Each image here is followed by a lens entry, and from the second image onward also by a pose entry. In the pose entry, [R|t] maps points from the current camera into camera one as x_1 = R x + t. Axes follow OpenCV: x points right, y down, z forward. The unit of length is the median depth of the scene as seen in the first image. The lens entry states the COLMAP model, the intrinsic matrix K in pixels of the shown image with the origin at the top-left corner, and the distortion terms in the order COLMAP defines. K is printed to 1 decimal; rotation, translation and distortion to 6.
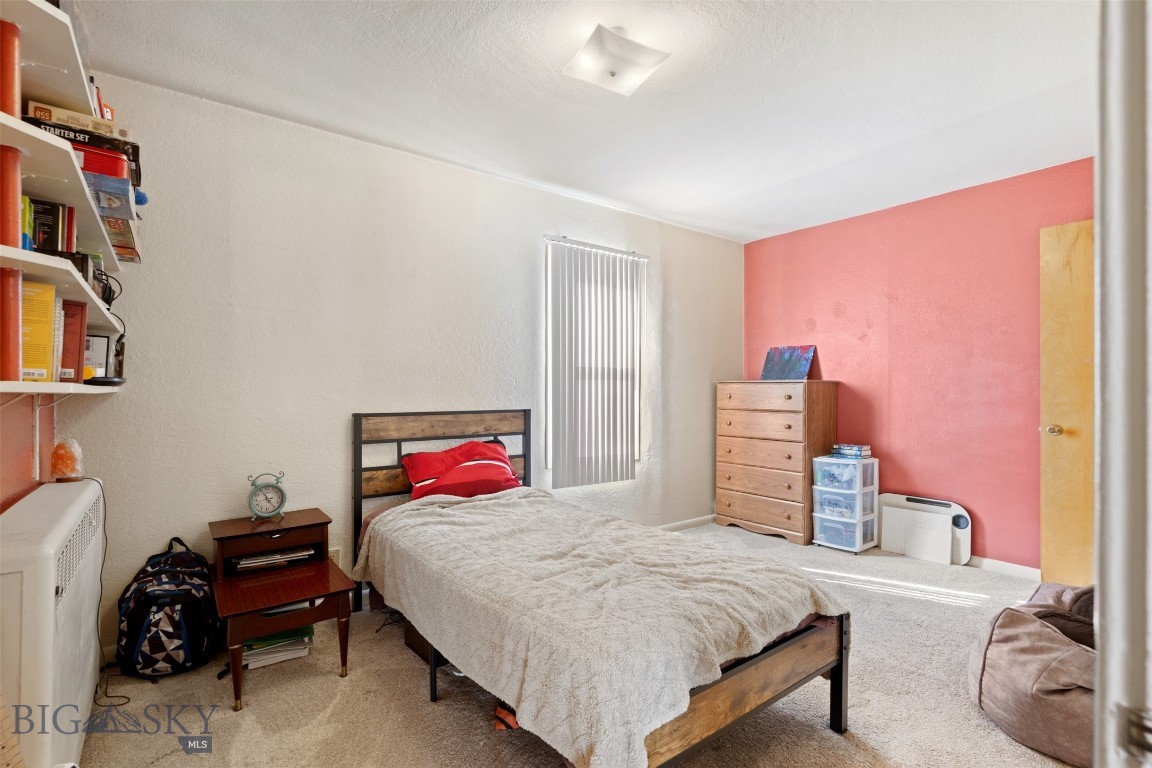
lens RADIAL K [[544.1, 0, 572.7], [0, 544.1, 385.8], [0, 0, 1]] dist [-0.000710, -0.000047]
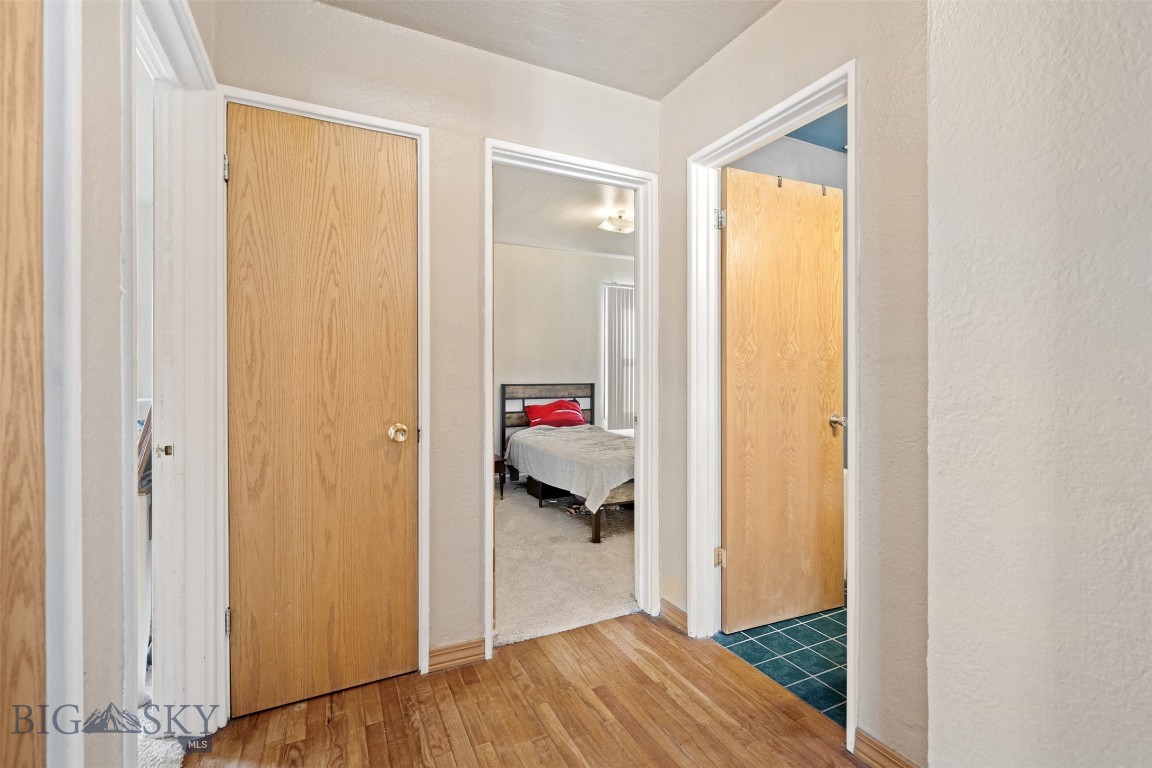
lens RADIAL K [[514.9, 0, 577.4], [0, 514.9, 379.3], [0, 0, 1]] dist [-0.004437, -0.000941]
pose [[0.983190, 0.002267, -0.182570, 0.199547], [0.000871, 0.999853, 0.017106, 0.001600], [0.182582, -0.016978, 0.983044, -0.749311]]
